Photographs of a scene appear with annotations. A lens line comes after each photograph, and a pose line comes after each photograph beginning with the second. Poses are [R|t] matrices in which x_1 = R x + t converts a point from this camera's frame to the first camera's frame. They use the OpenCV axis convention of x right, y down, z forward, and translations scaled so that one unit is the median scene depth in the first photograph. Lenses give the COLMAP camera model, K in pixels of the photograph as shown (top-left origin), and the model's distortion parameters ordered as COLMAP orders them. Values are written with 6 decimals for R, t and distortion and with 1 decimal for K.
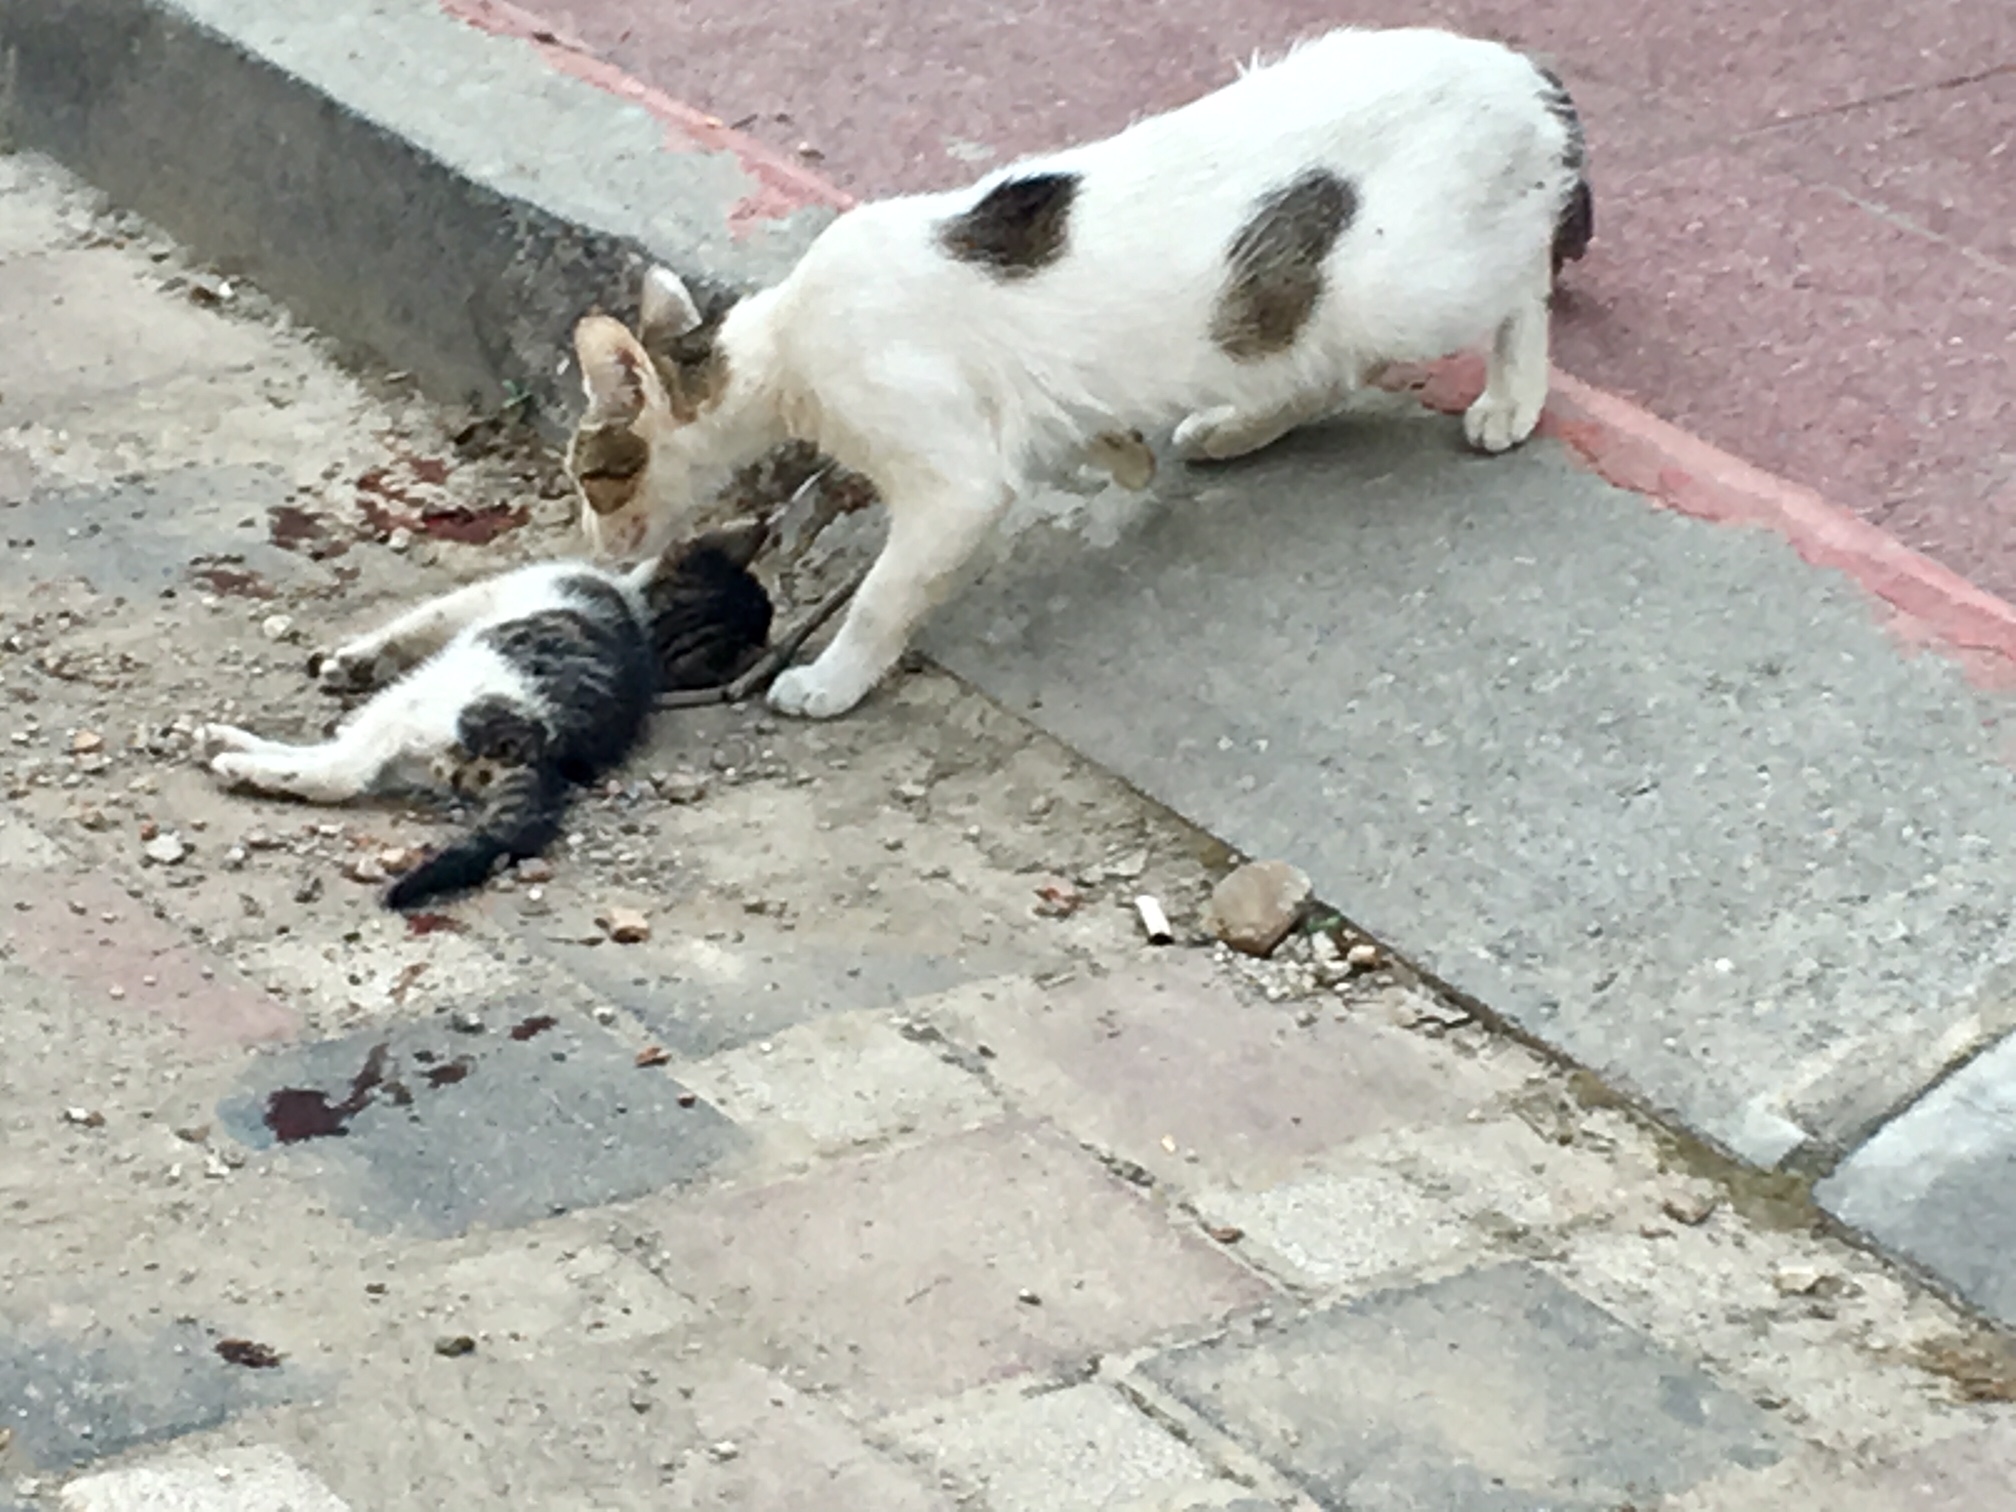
lens RADIAL K [[8592.2, 0, 1008.0], [0, 8592.2, 756.0], [0, 0, 1]] dist [0.011298, 1.017648]
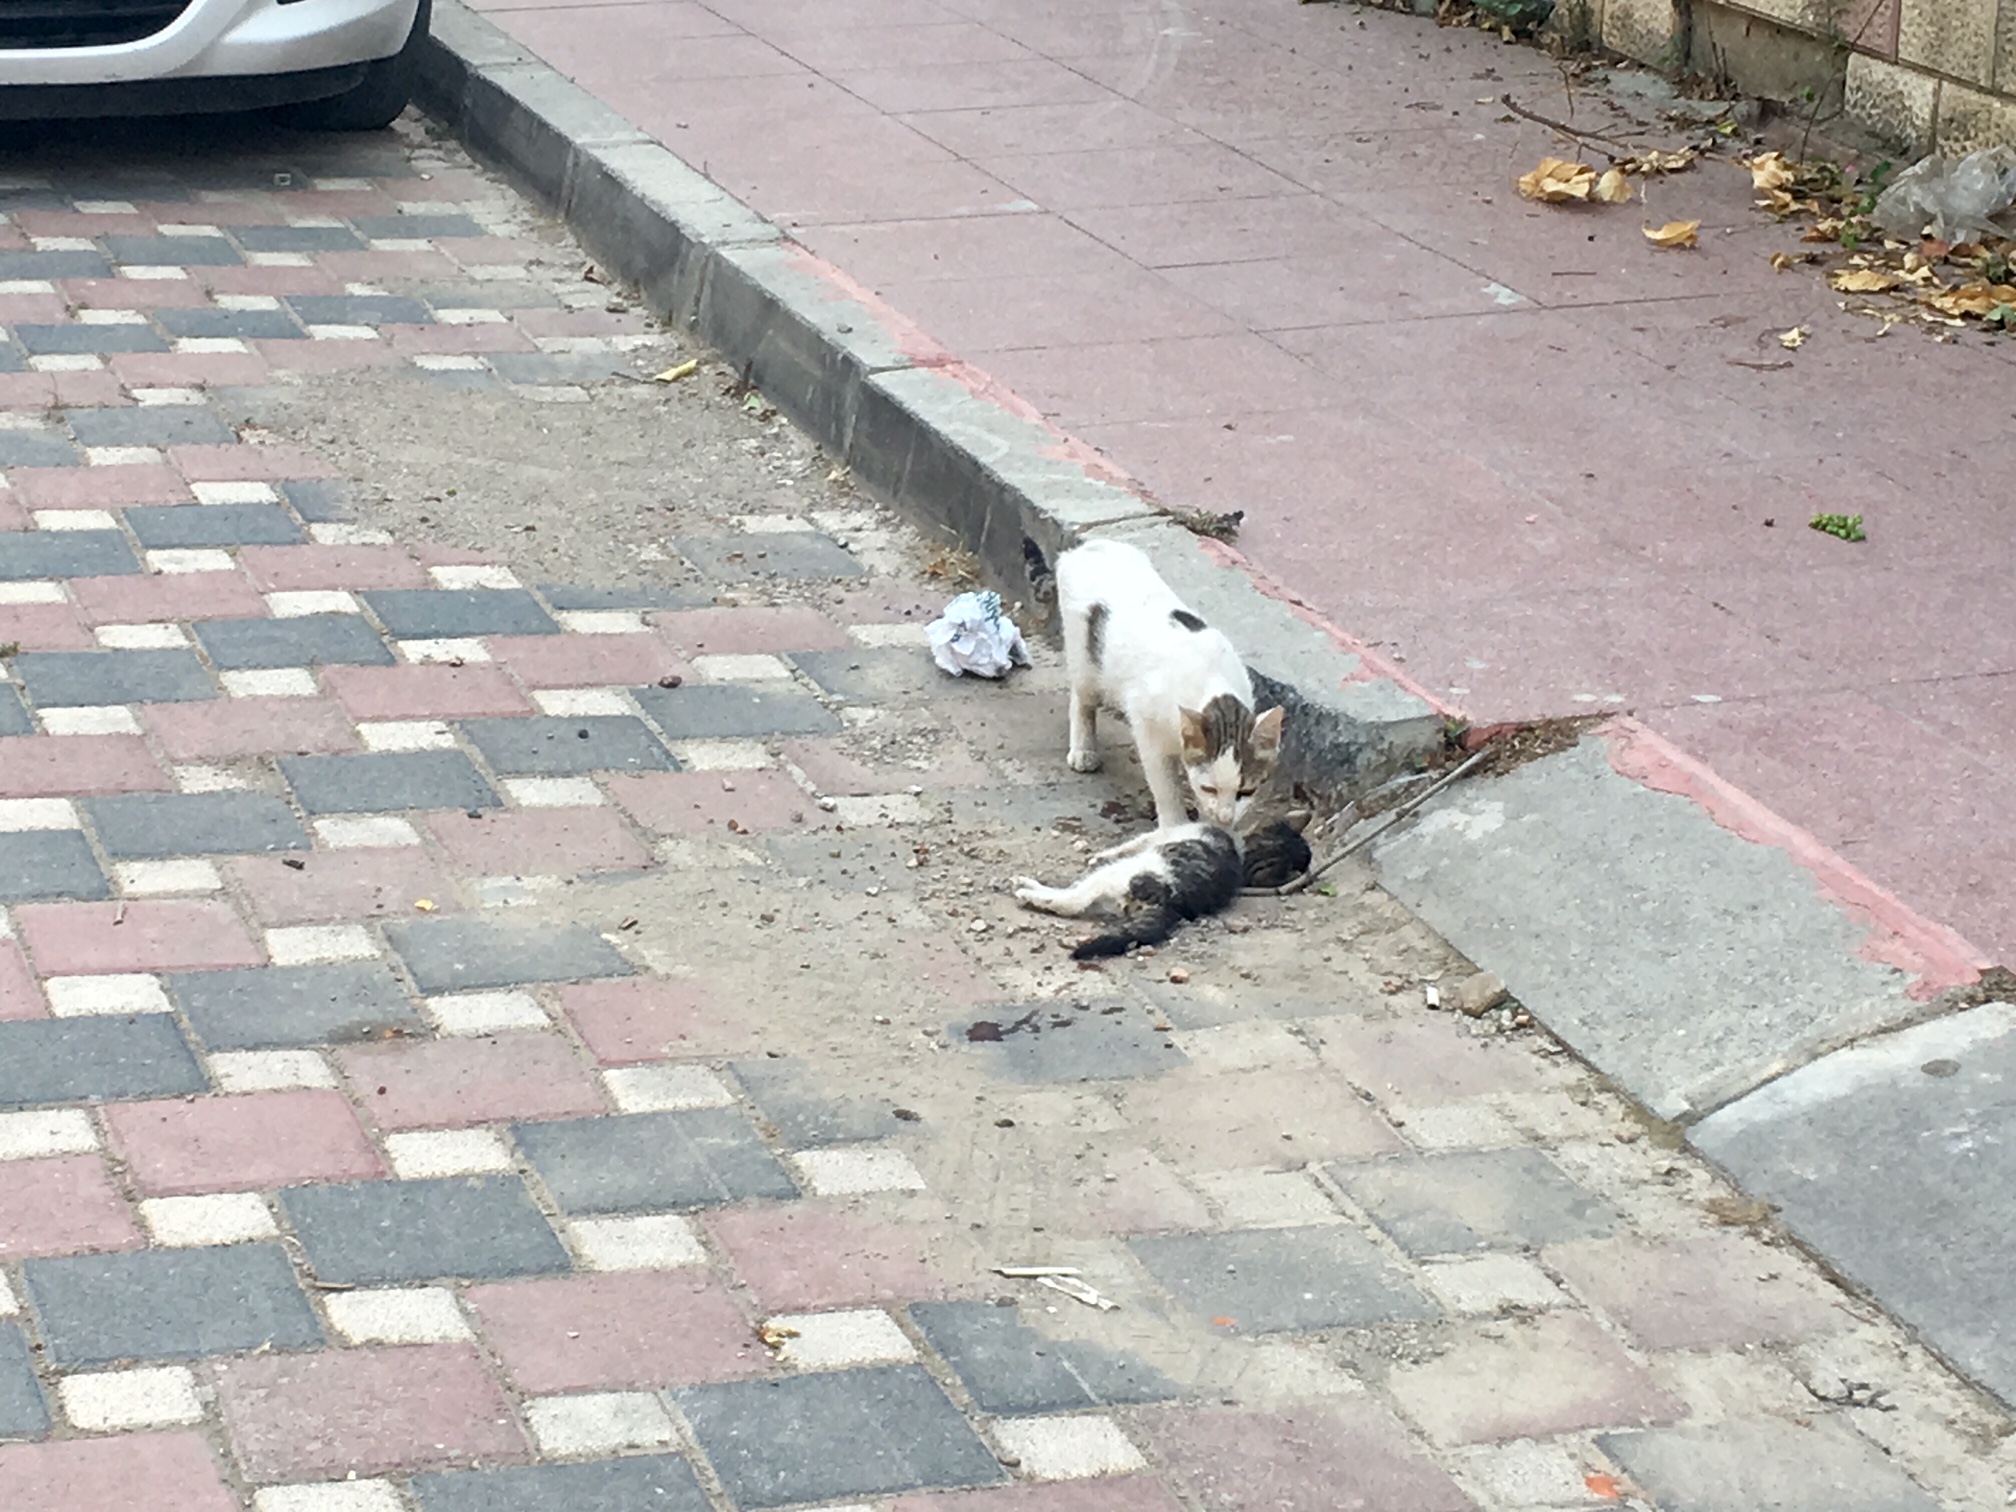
lens RADIAL K [[4851.7, 0, 1008.0], [0, 4851.7, 756.0], [0, 0, 1]] dist [0.026478, 0.399190]
pose [[0.965126, 0.080319, -0.249159, 0.204143], [-0.106991, 0.989672, -0.095404, 0.083625], [0.238923, 0.118735, 0.963752, -0.146294]]
